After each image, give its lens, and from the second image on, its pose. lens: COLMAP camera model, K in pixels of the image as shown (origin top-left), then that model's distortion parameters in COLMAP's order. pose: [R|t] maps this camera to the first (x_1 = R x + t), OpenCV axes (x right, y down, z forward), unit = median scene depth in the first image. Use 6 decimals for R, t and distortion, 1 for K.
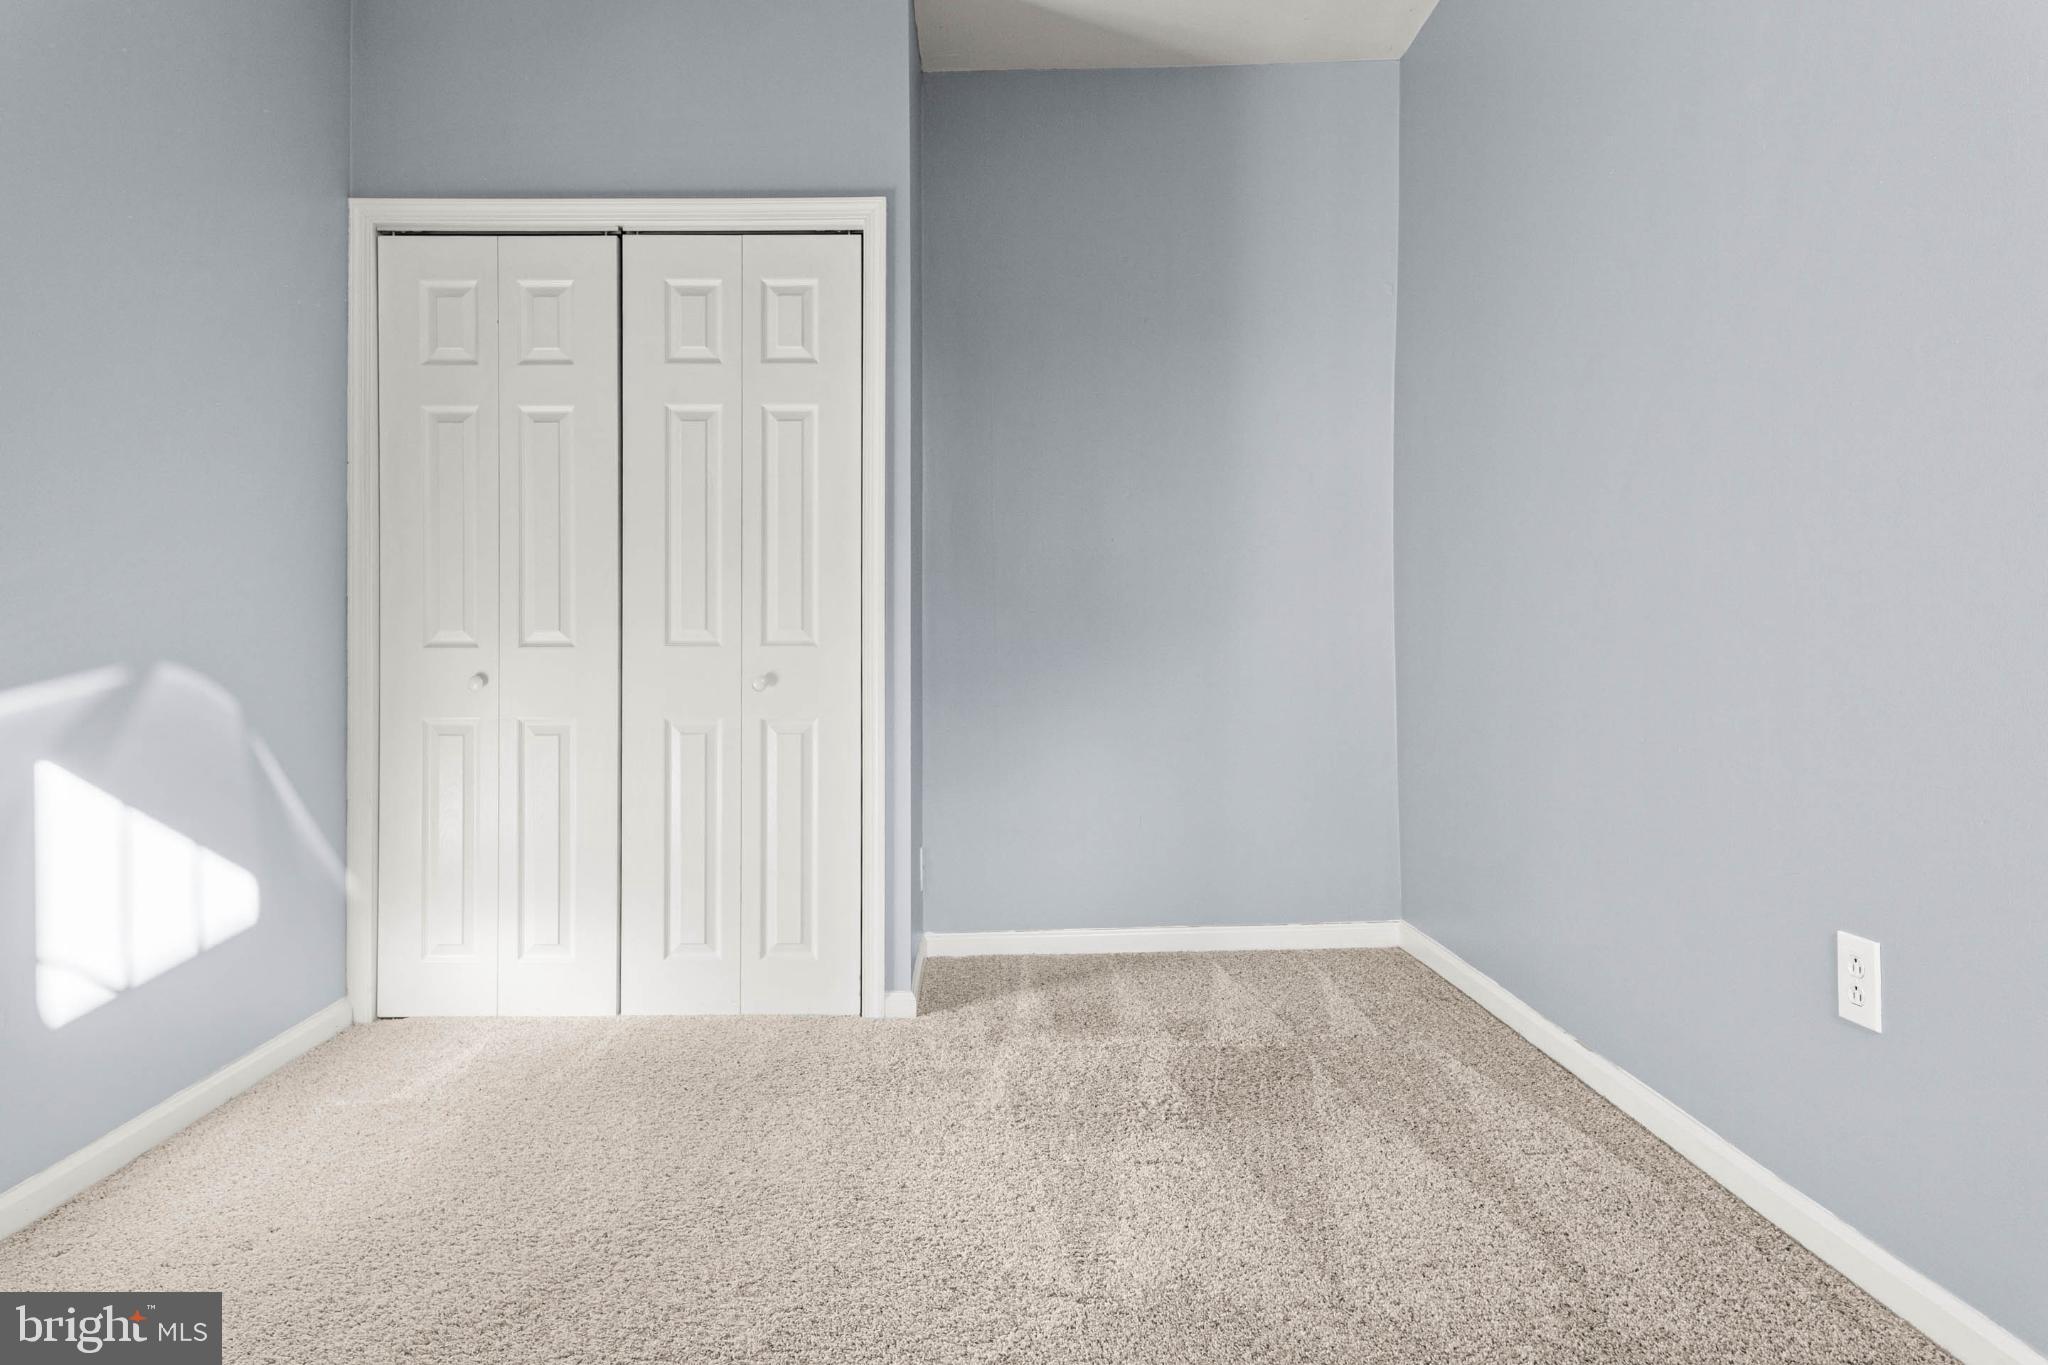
lens RADIAL K [[1208.7, 0, 1020.4], [0, 1208.7, 651.7], [0, 0, 1]] dist [0.000079, -0.000860]
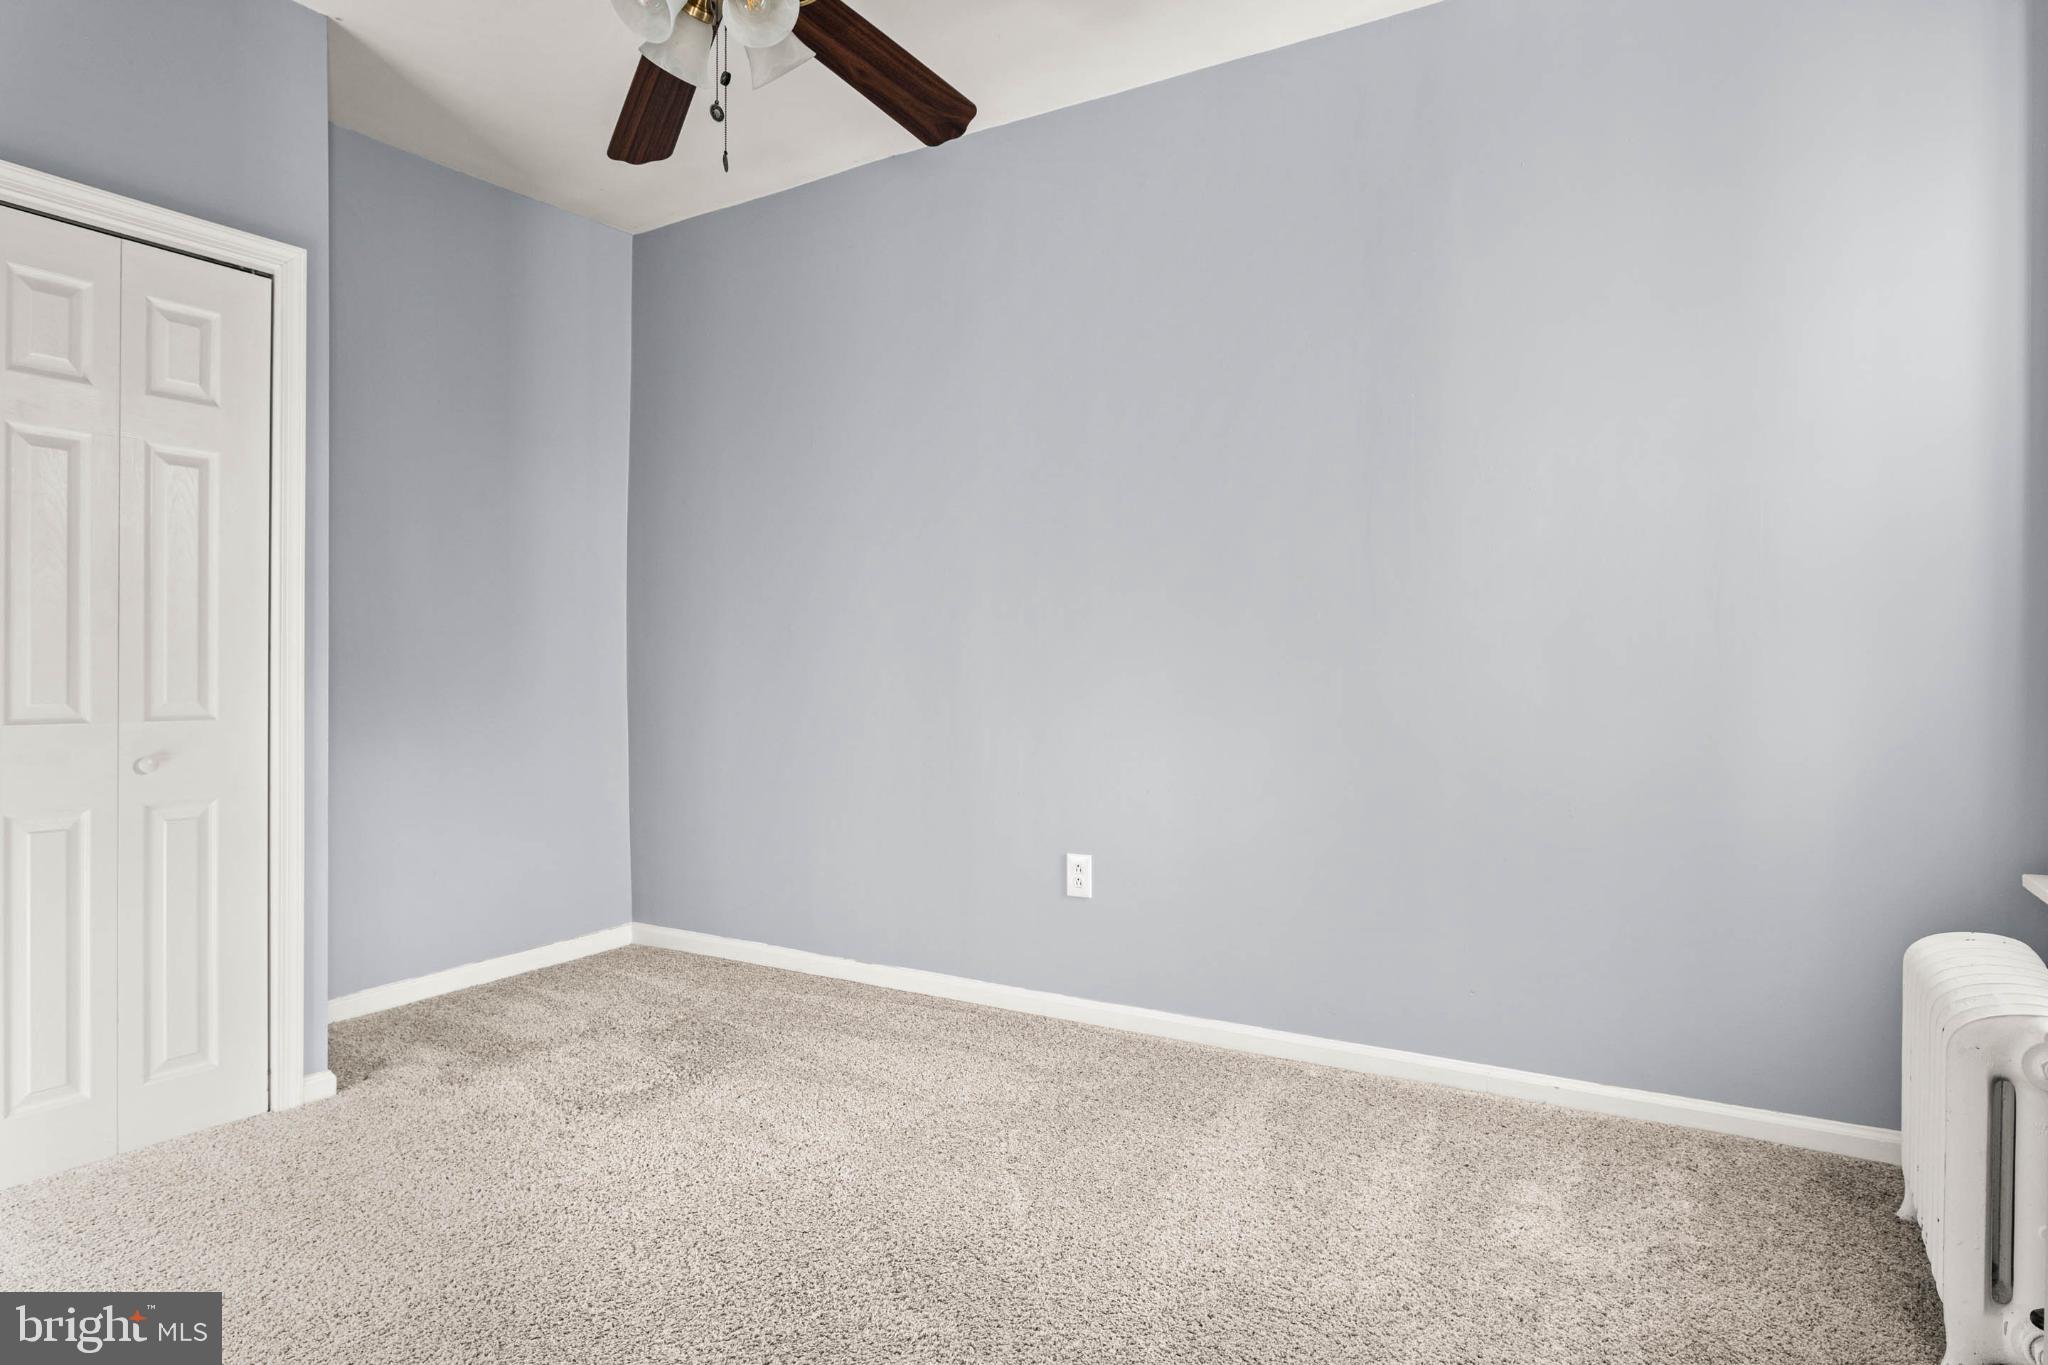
lens RADIAL K [[1204.4, 0, 1025.4], [0, 1204.4, 673.2], [0, 0, 1]] dist [0.001786, -0.000851]
pose [[0.504948, 0.002862, 0.863145, -0.645740], [-0.004322, 0.999990, -0.000787, -0.041174], [-0.863139, -0.003333, 0.504956, 0.022845]]
